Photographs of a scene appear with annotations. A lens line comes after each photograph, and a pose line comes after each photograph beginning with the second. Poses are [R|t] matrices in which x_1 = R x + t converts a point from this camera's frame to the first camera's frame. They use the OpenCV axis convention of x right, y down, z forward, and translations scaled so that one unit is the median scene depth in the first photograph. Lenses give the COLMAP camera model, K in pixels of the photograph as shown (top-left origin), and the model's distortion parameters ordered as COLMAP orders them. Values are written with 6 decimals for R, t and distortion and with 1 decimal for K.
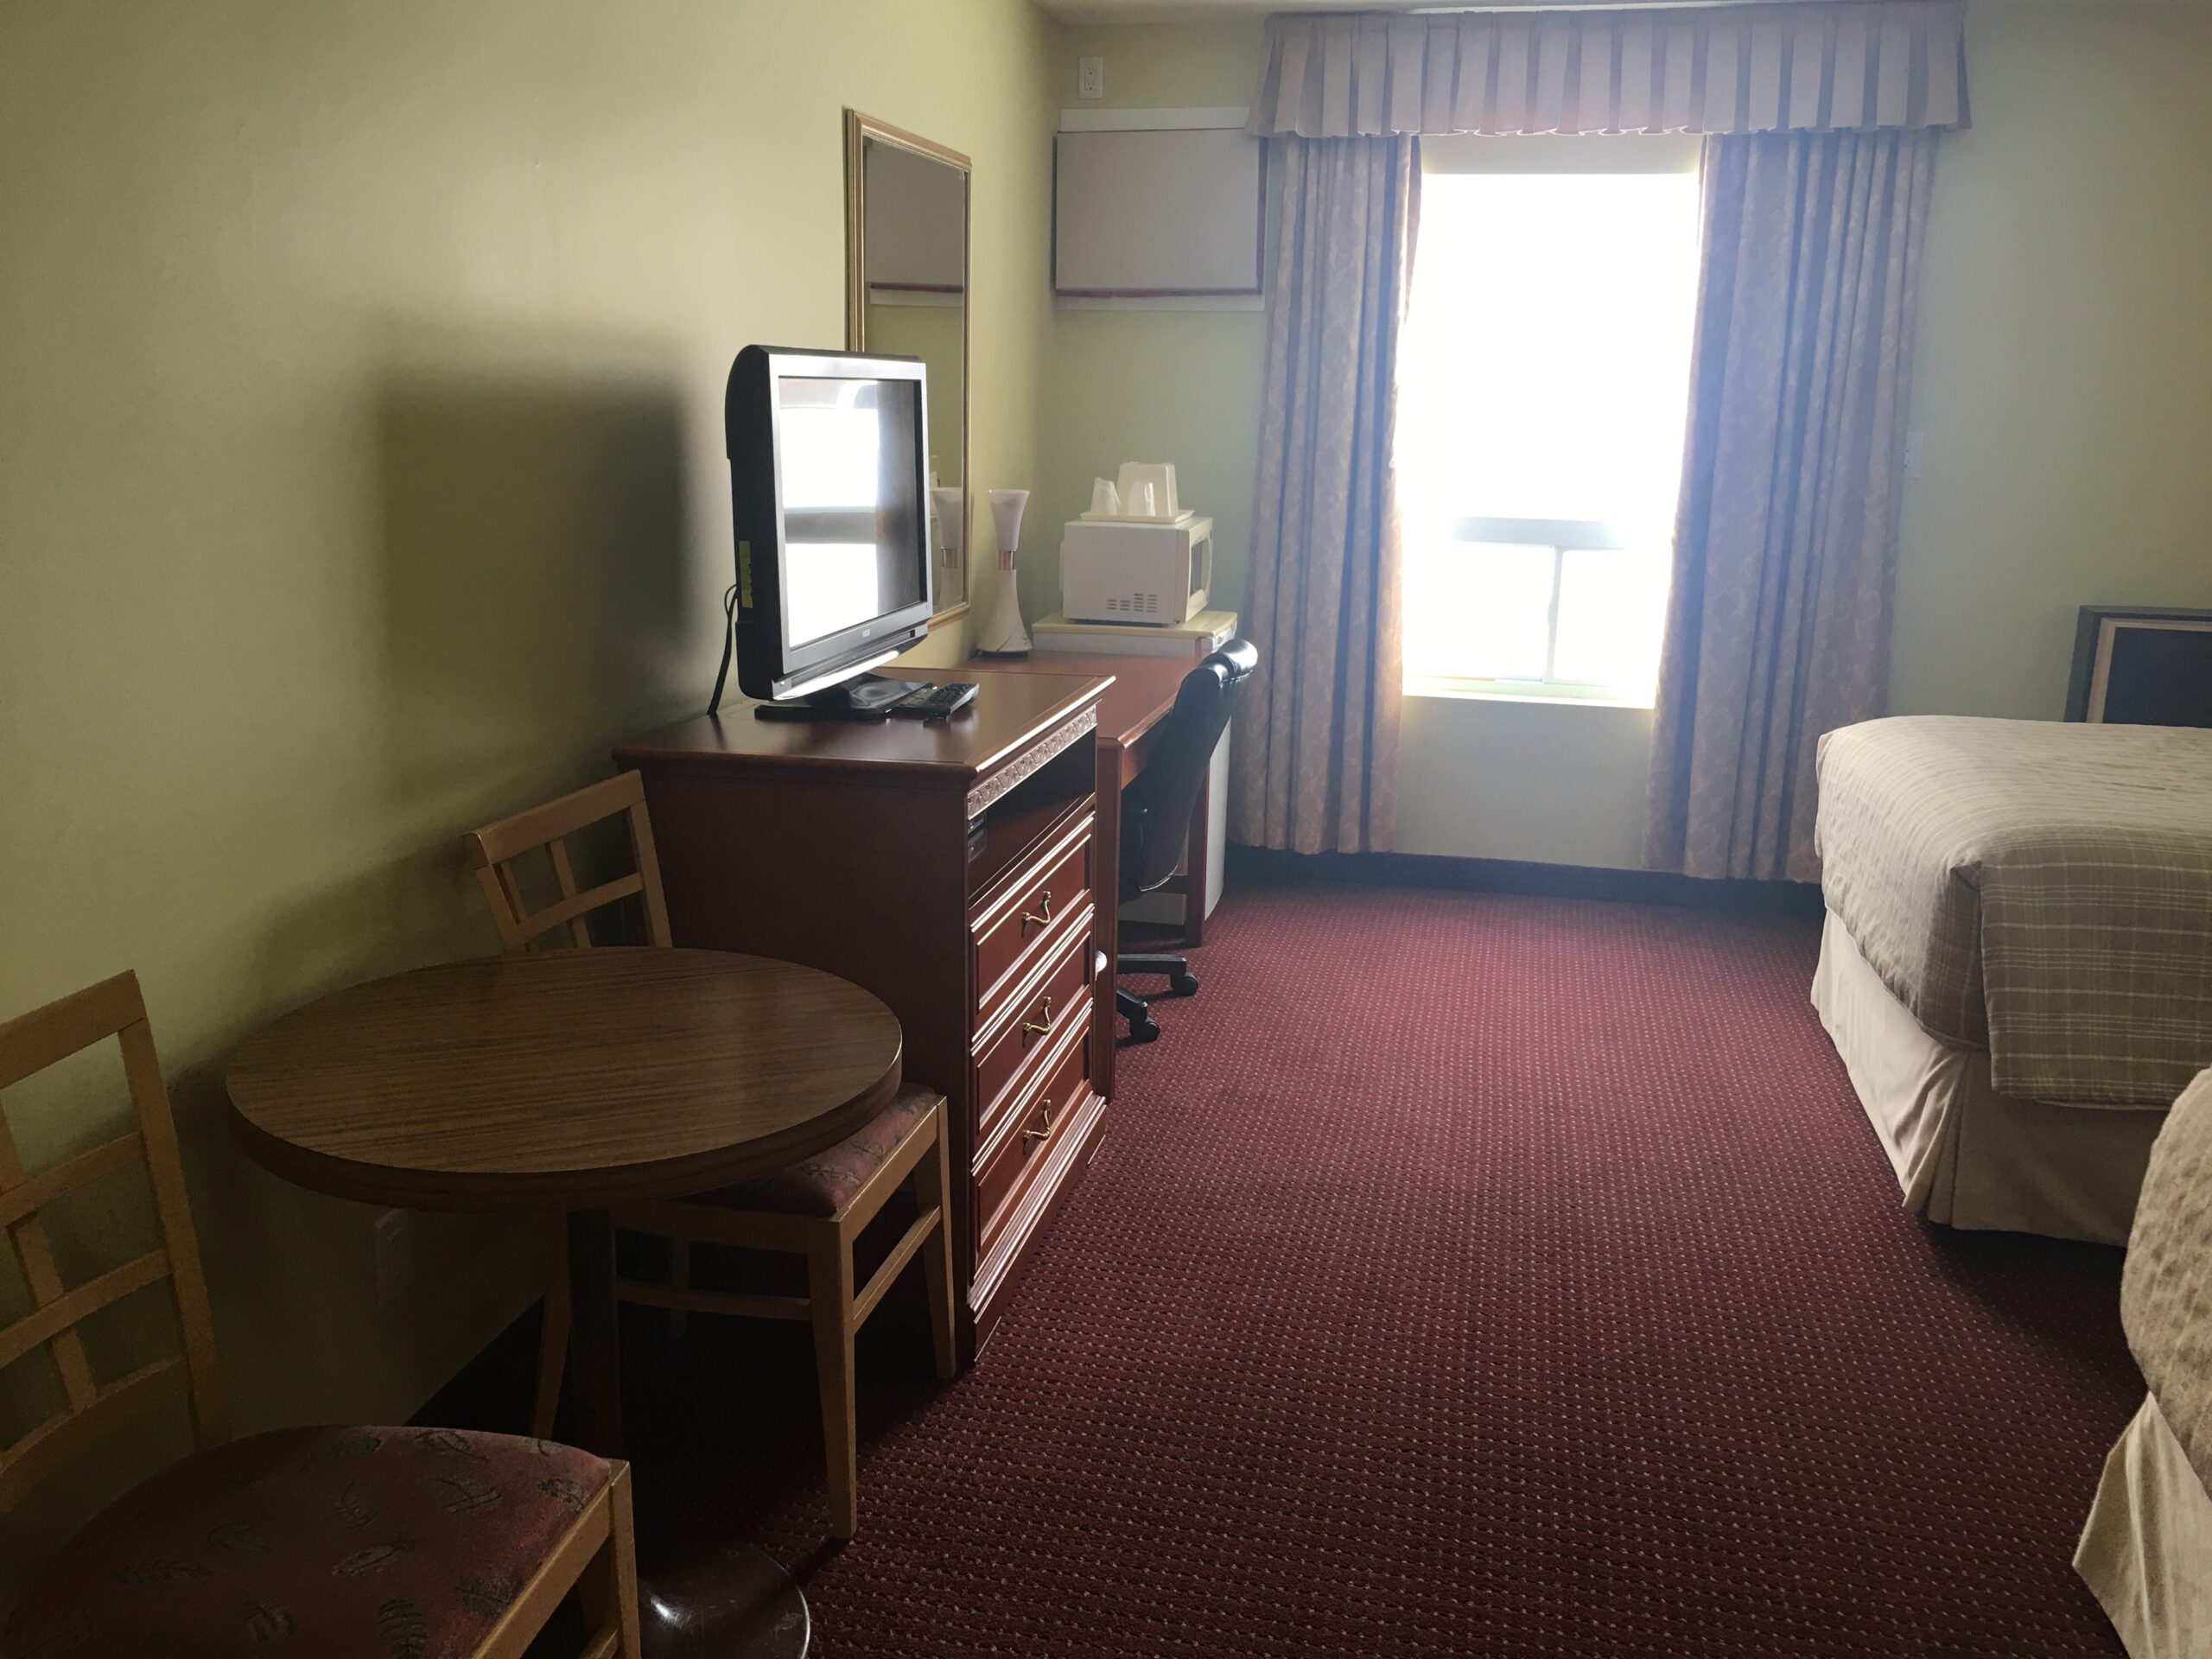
lens RADIAL K [[1880.4, 0, 1106.0], [0, 1880.4, 829.5], [0, 0, 1]] dist [0.070281, -0.117122]
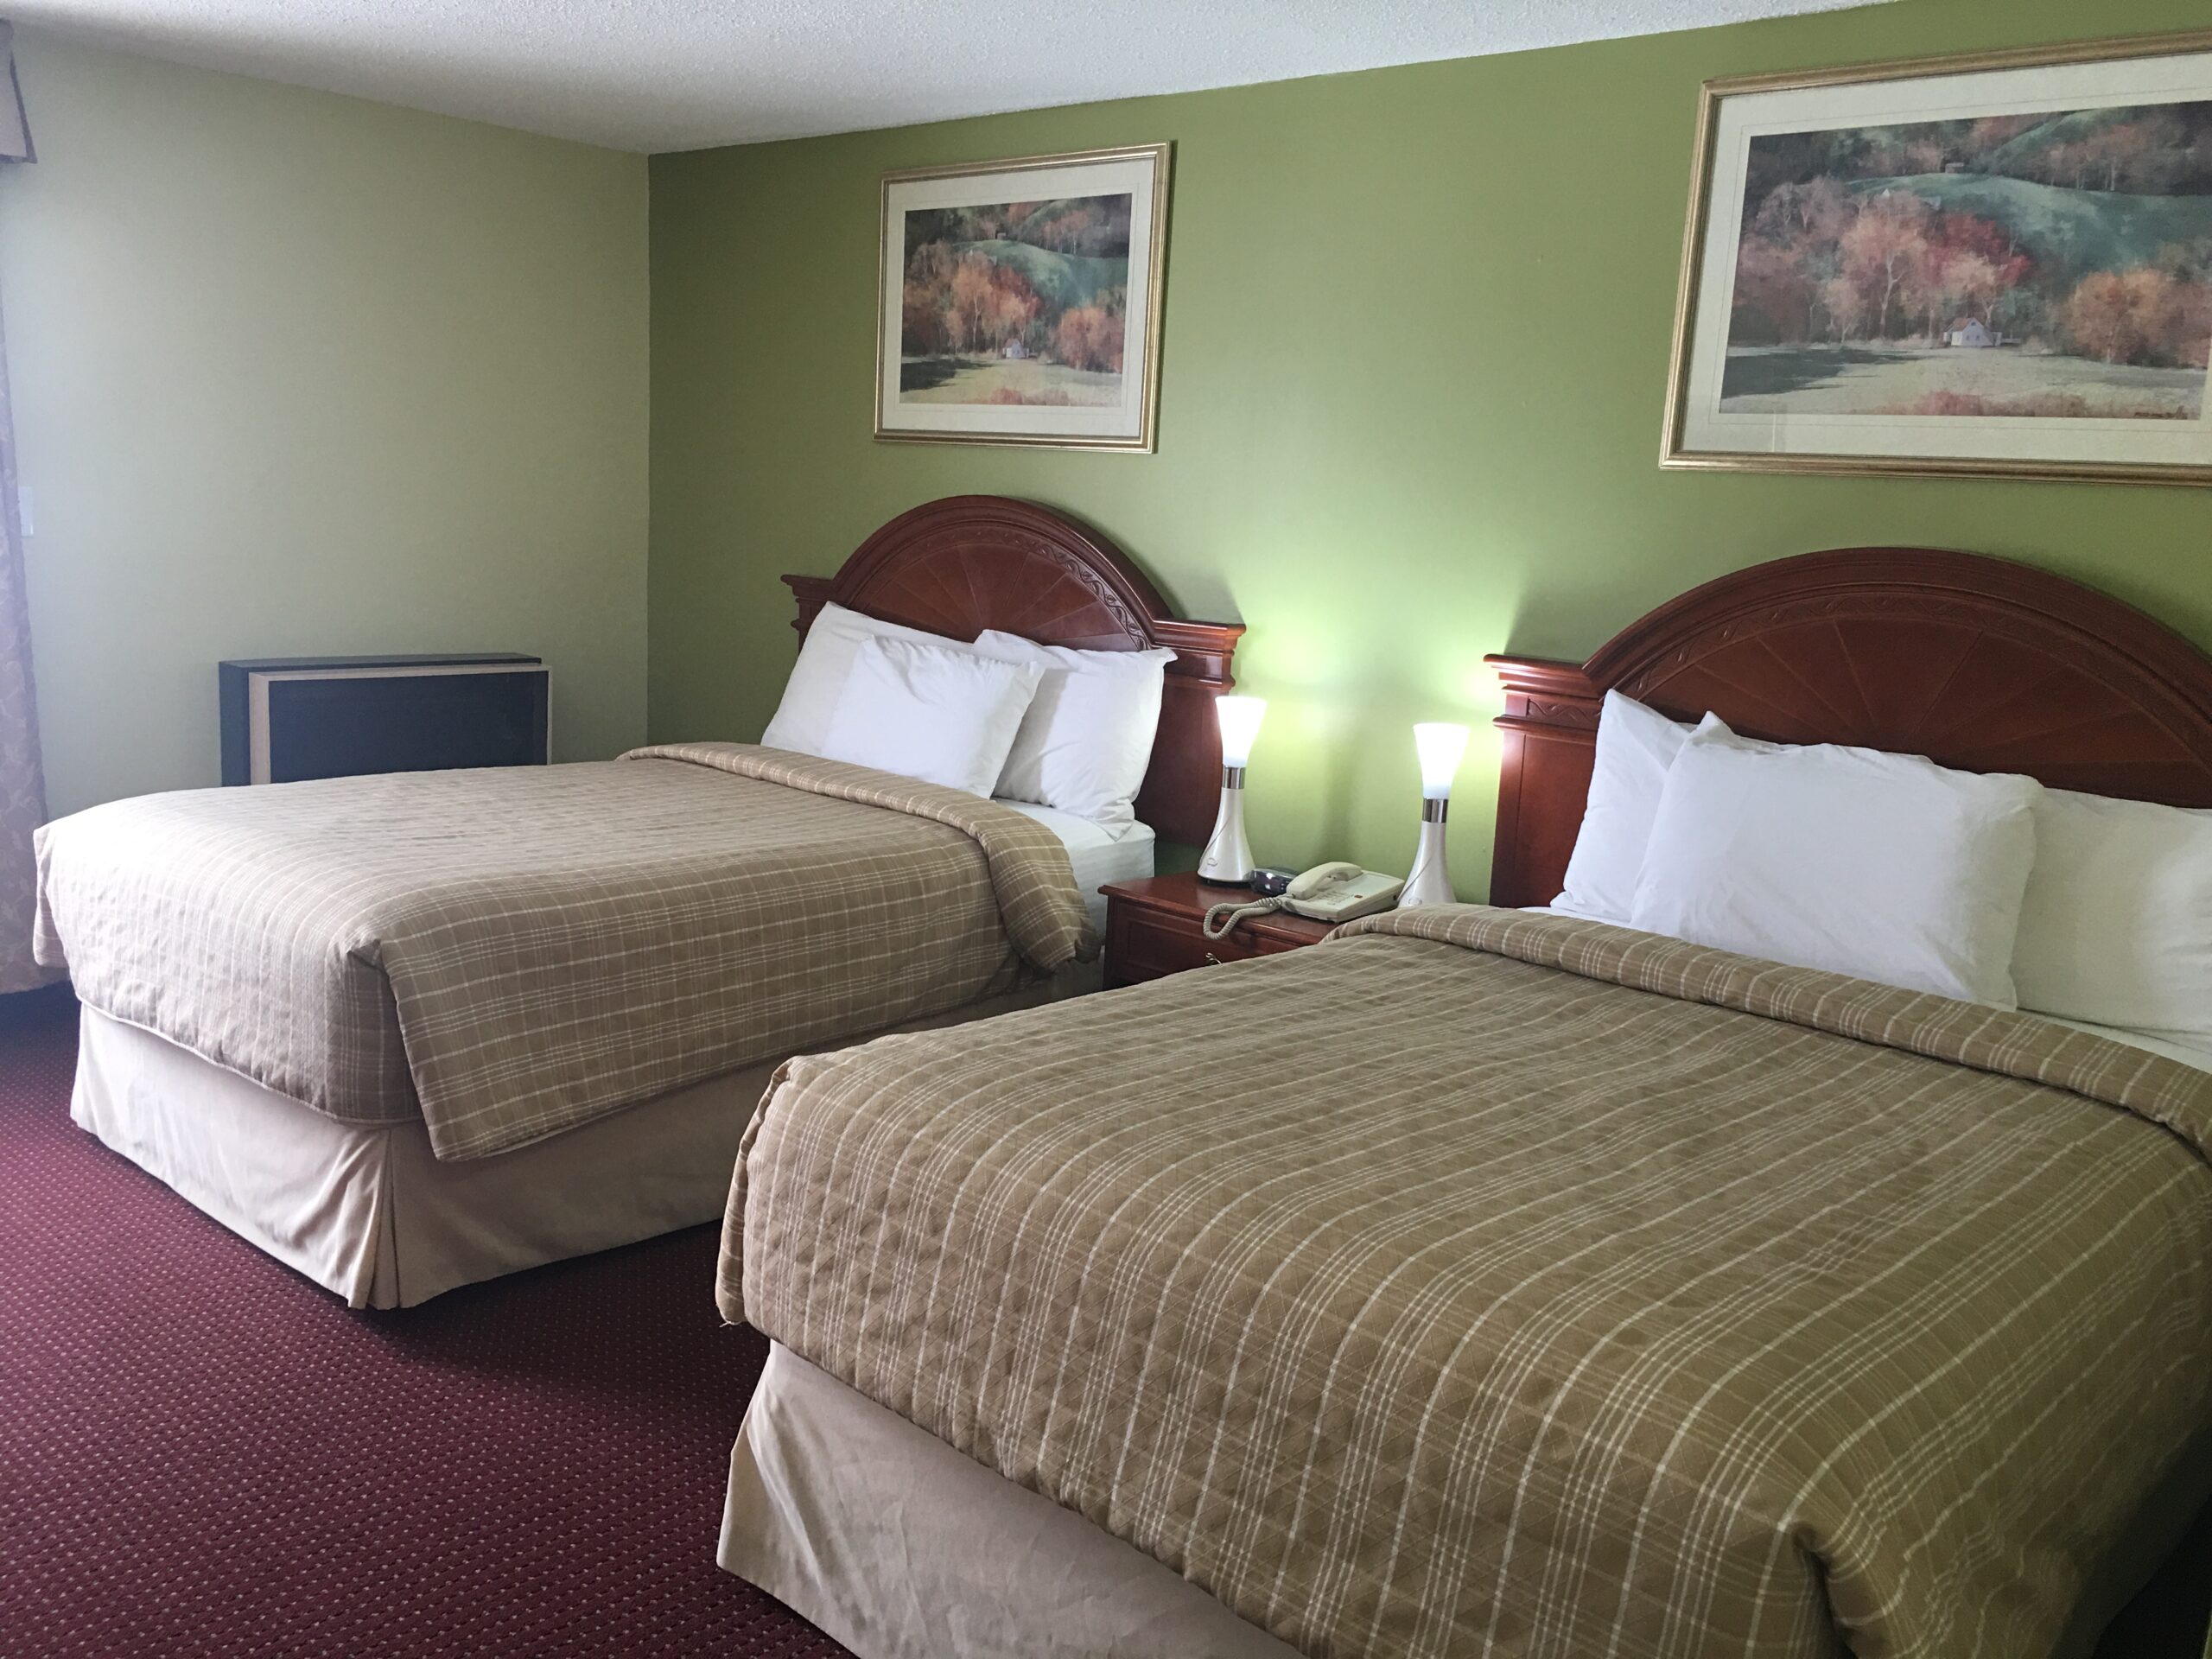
lens RADIAL K [[1880.4, 0, 1106.0], [0, 1880.4, 829.5], [0, 0, 1]] dist [0.070281, -0.117122]
pose [[0.502006, -0.151817, 0.851435, -0.176538], [0.161888, 0.983567, 0.079928, -0.055948], [-0.849578, 0.097713, 0.518333, 0.159603]]
